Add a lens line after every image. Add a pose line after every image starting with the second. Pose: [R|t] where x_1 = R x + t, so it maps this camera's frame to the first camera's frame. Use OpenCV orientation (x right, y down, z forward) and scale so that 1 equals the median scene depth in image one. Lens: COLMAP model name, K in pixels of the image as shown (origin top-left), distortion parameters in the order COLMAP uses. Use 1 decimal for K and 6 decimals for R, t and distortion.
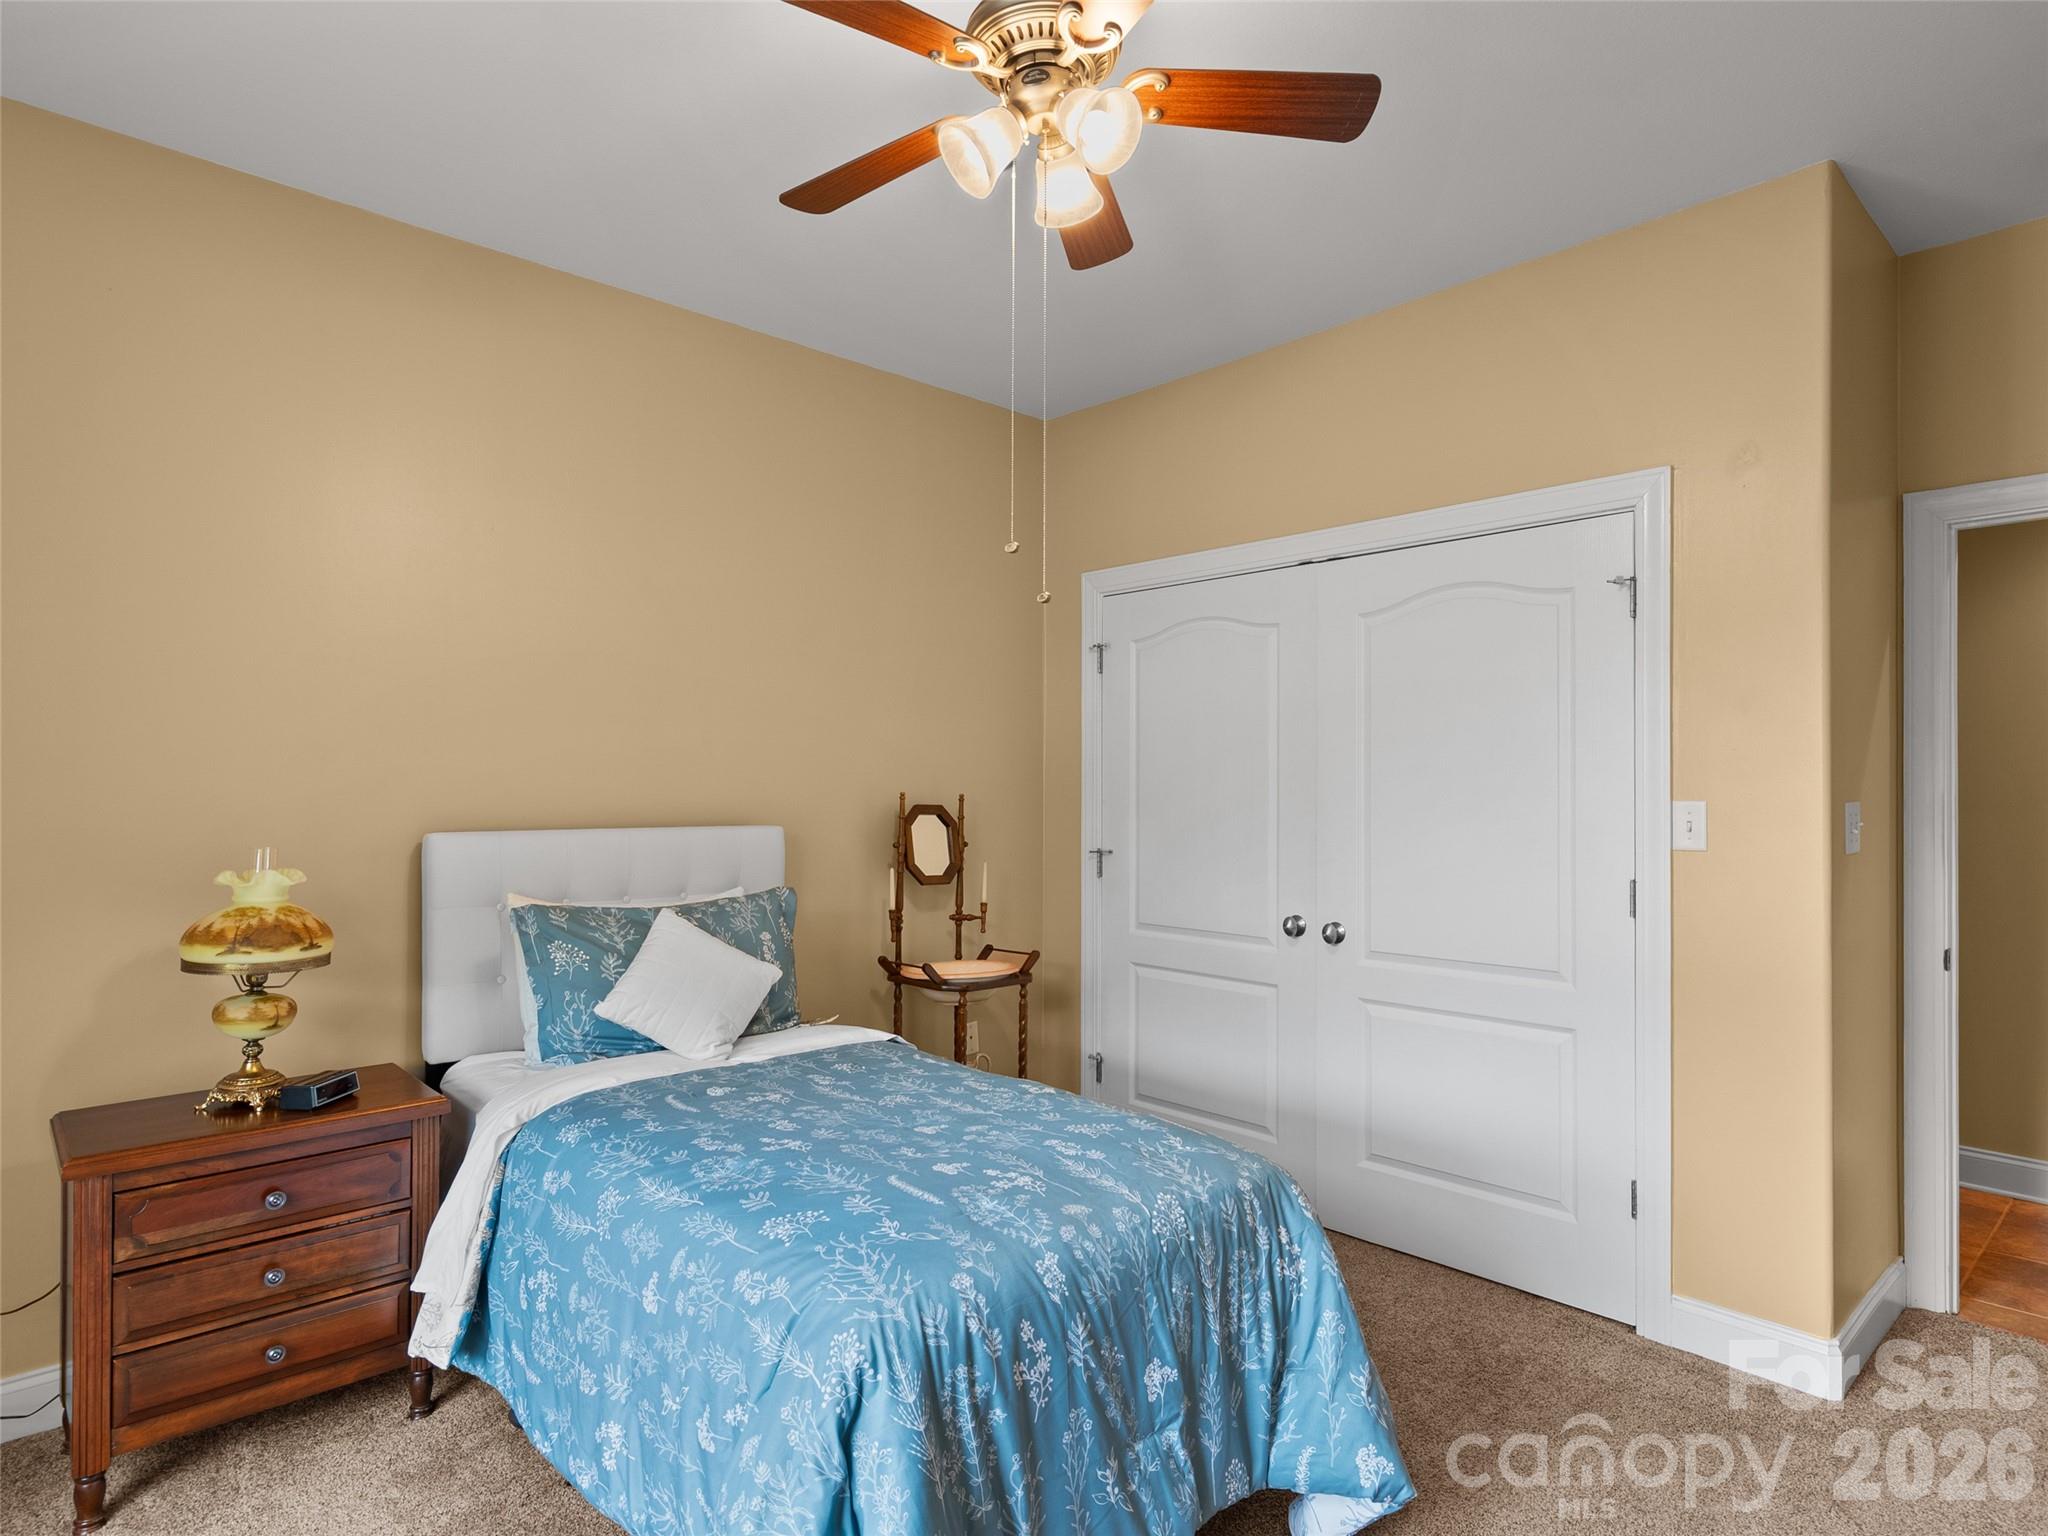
lens RADIAL K [[1104.4, 0, 1028.0], [0, 1104.4, 781.9], [0, 0, 1]] dist [0.000725, 0.000327]
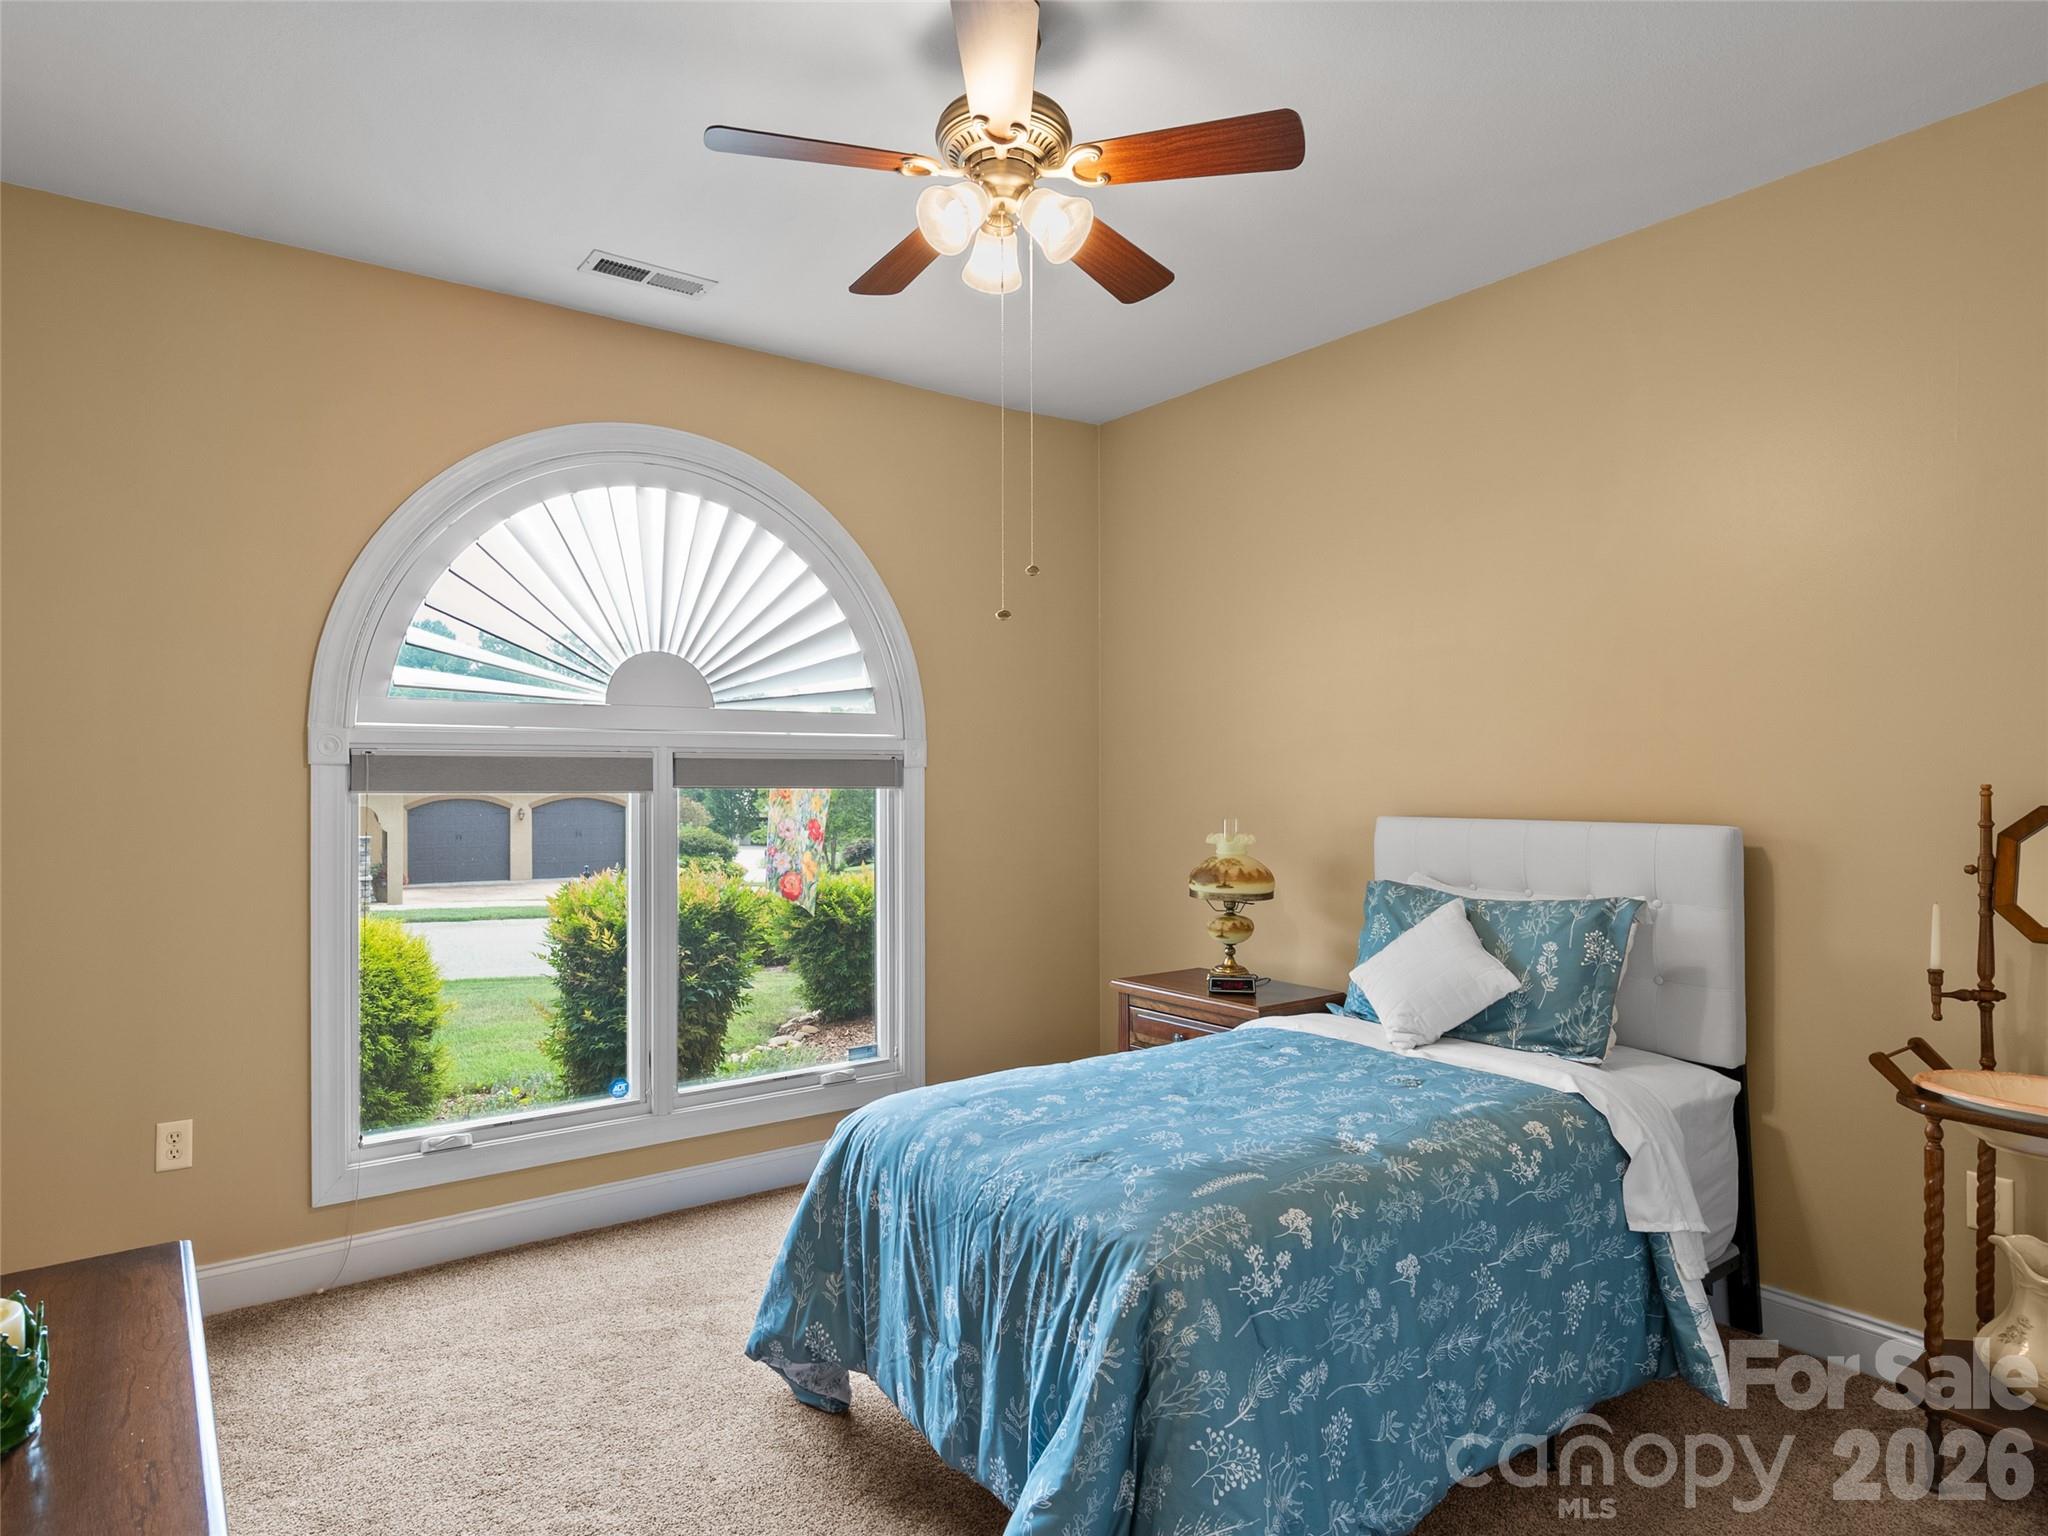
lens RADIAL K [[1162.4, 0, 1028.0], [0, 1162.4, 770.1], [0, 0, 1]] dist [0.005611, -0.000614]
pose [[-0.082950, -0.009073, -0.996512, 0.955164], [0.011952, 0.999878, -0.010099, 0.003076], [0.996482, -0.012748, -0.082831, 0.863665]]
